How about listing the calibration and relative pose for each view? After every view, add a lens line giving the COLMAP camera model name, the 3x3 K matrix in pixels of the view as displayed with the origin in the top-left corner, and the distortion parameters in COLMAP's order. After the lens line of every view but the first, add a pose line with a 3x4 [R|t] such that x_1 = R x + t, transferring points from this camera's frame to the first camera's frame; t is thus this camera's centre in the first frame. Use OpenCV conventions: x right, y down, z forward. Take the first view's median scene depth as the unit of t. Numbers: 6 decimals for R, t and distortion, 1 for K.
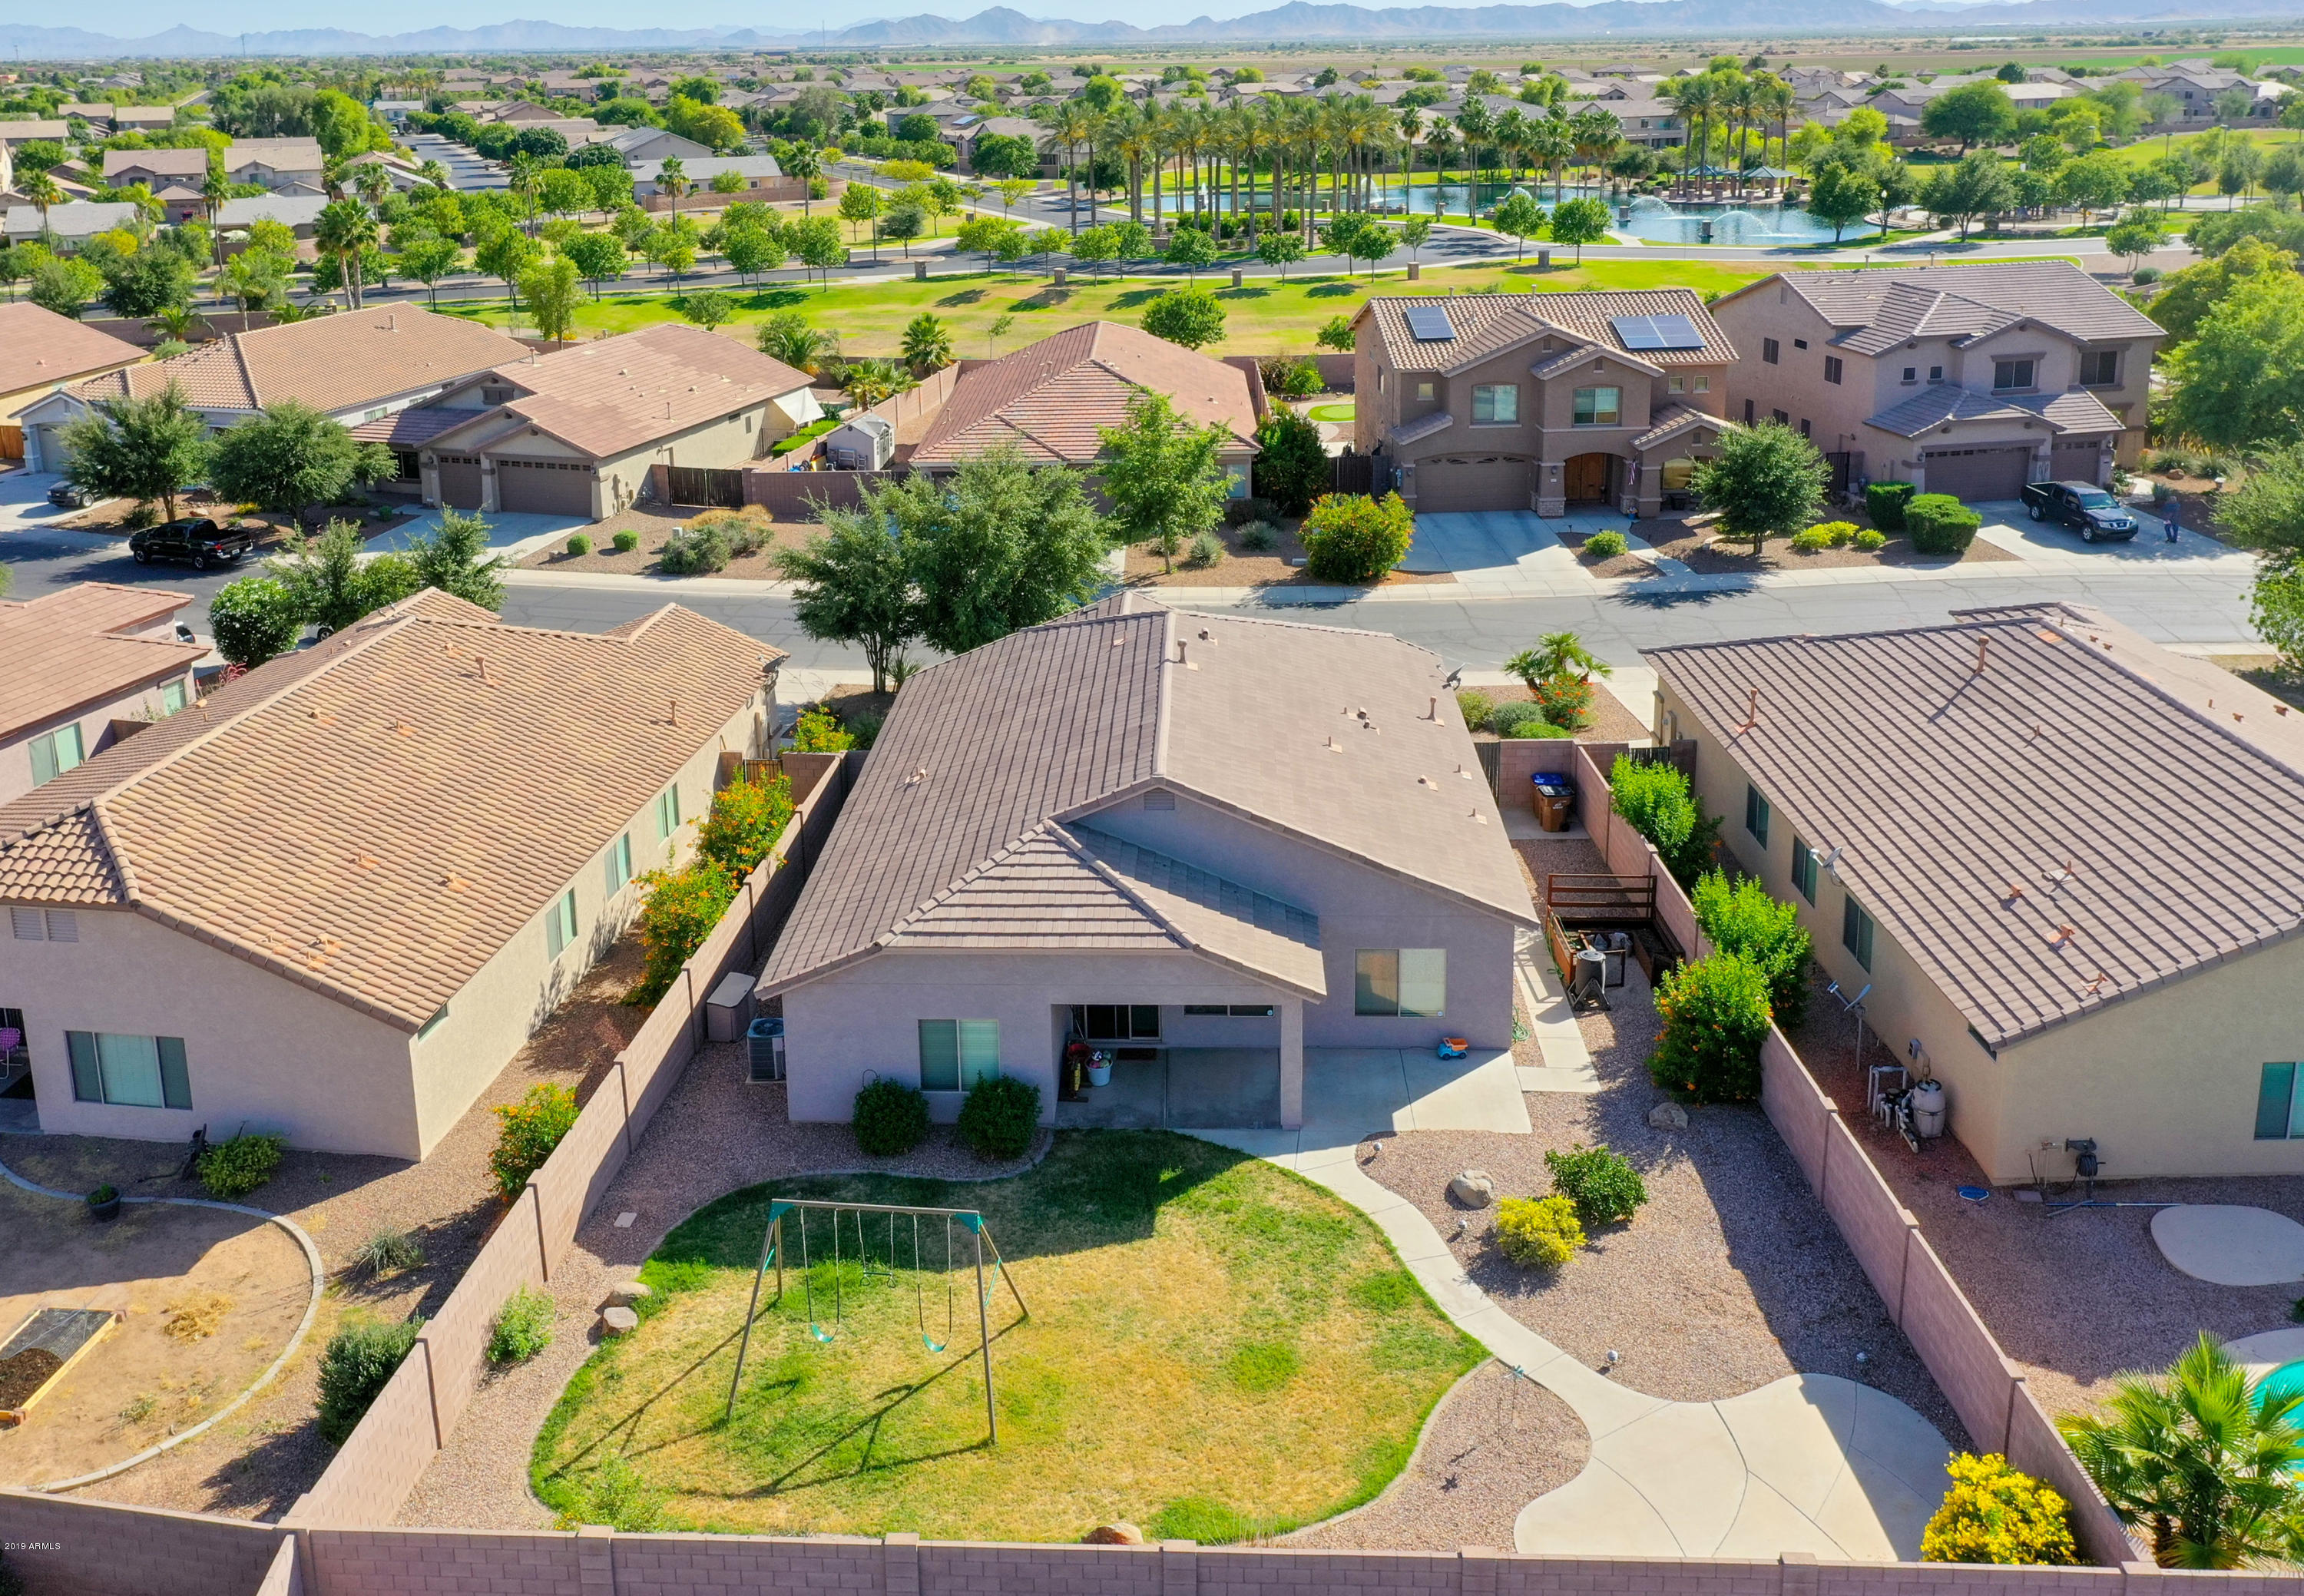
lens RADIAL K [[1987.3, 0, 1091.5], [0, 1987.3, 534.2], [0, 0, 1]] dist [-0.000938, 0.001632]
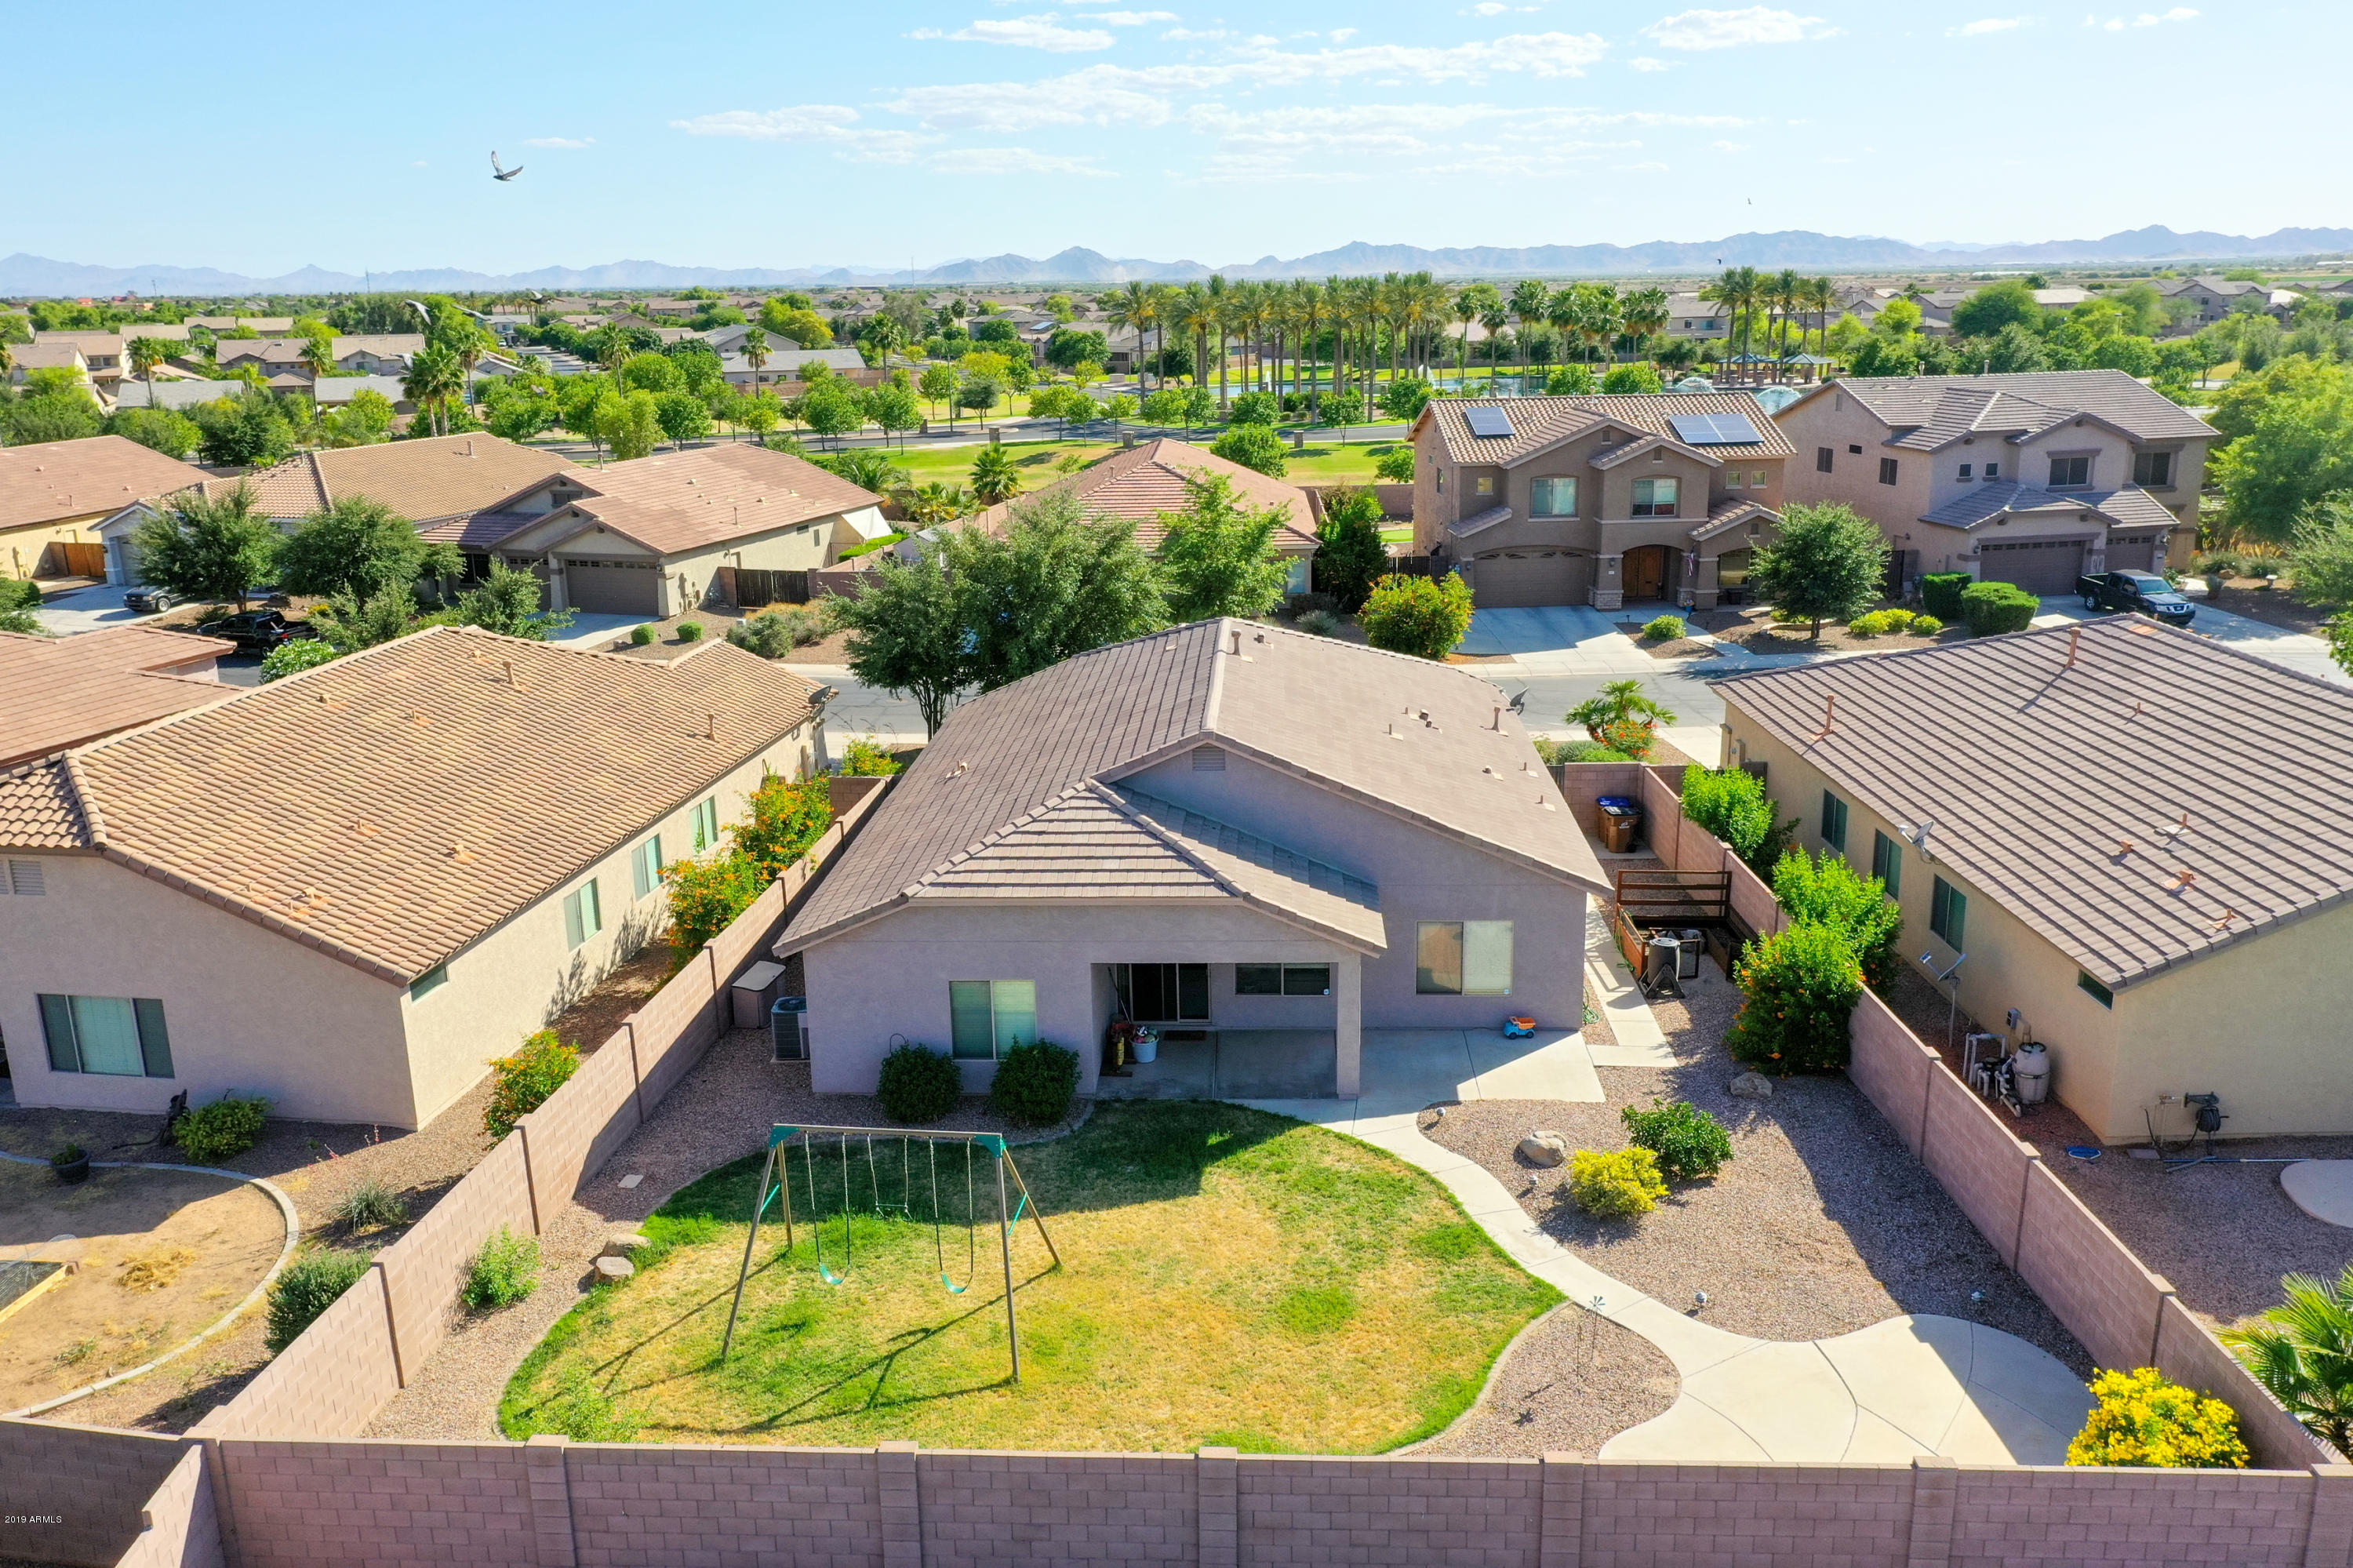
lens RADIAL K [[1846.4, 0, 1163.9], [0, 1846.4, 808.4], [0, 0, 1]] dist [-0.001414, 0.002135]
pose [[1.000000, 0.000063, -0.000522, 0.012113], [-0.000045, 0.999379, 0.035234, 0.113735], [0.000524, -0.035234, 0.999379, 0.116837]]
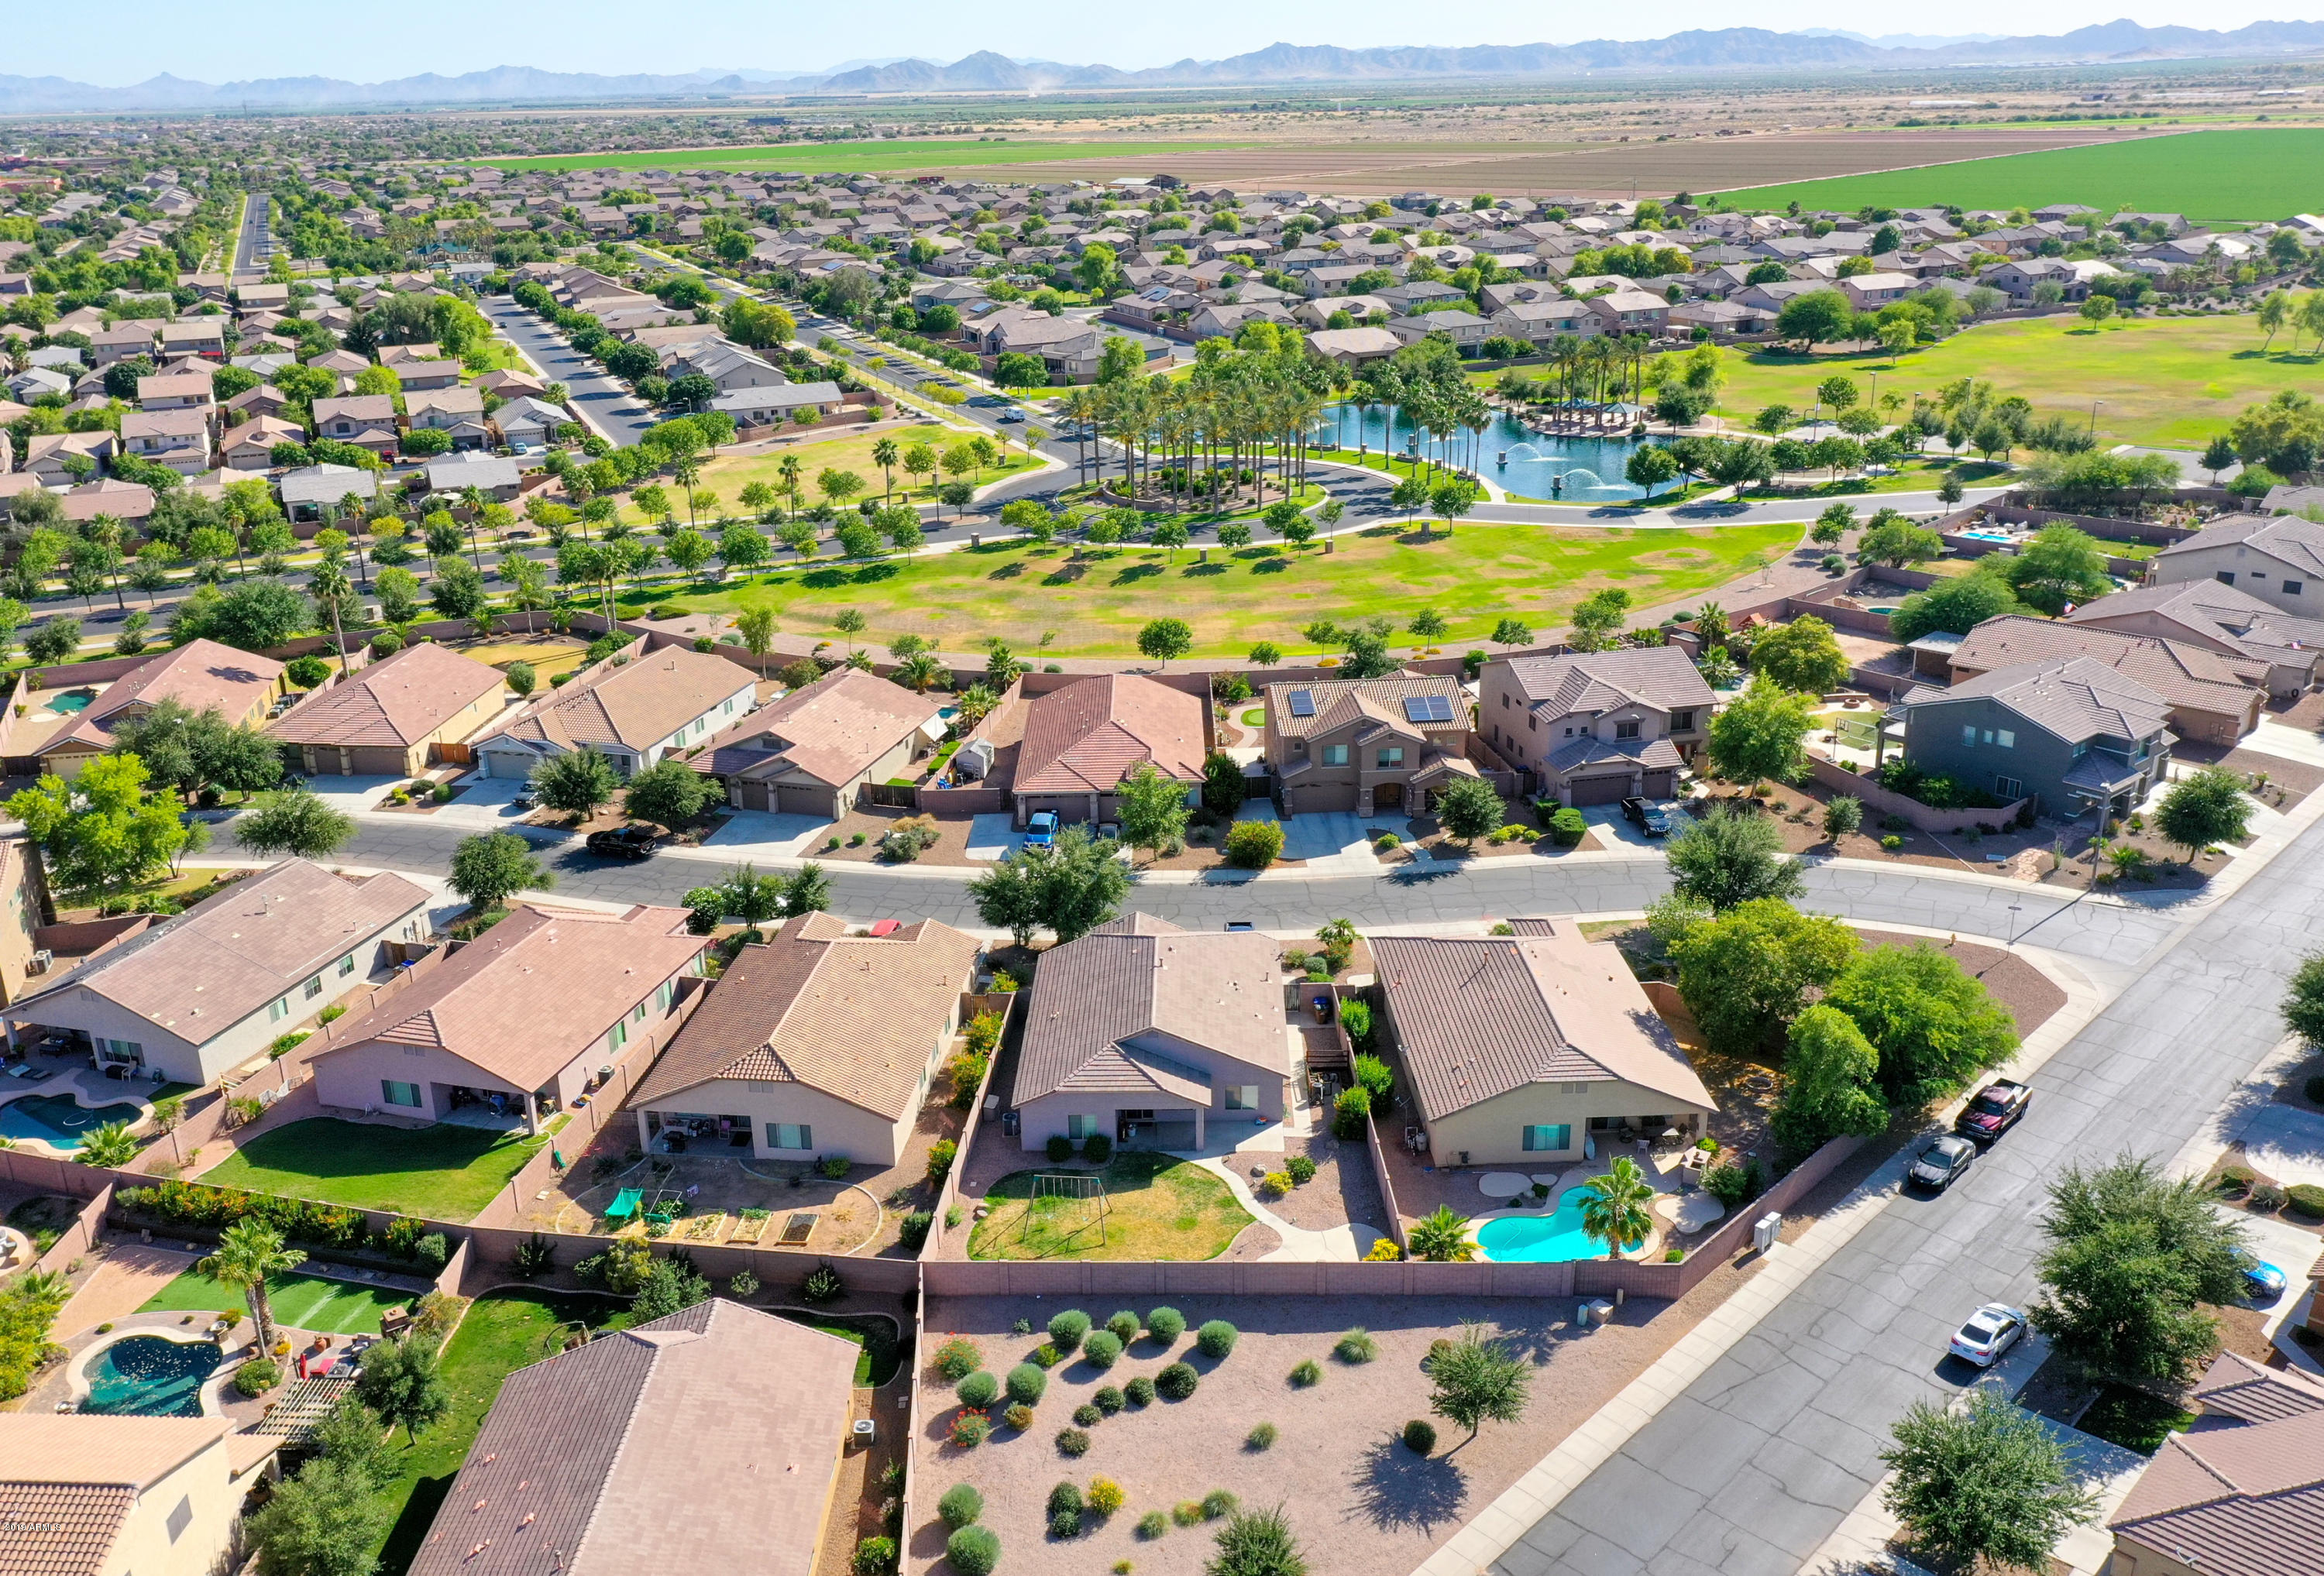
lens RADIAL K [[1917.8, 0, 1099.8], [0, 1917.8, 801.7], [0, 0, 1]] dist [-0.000179, 0.005866]
pose [[0.999900, -0.011798, 0.007808, -0.049907], [0.010799, 0.993010, 0.117533, -0.447256], [-0.009140, -0.117437, 0.993038, -1.428460]]
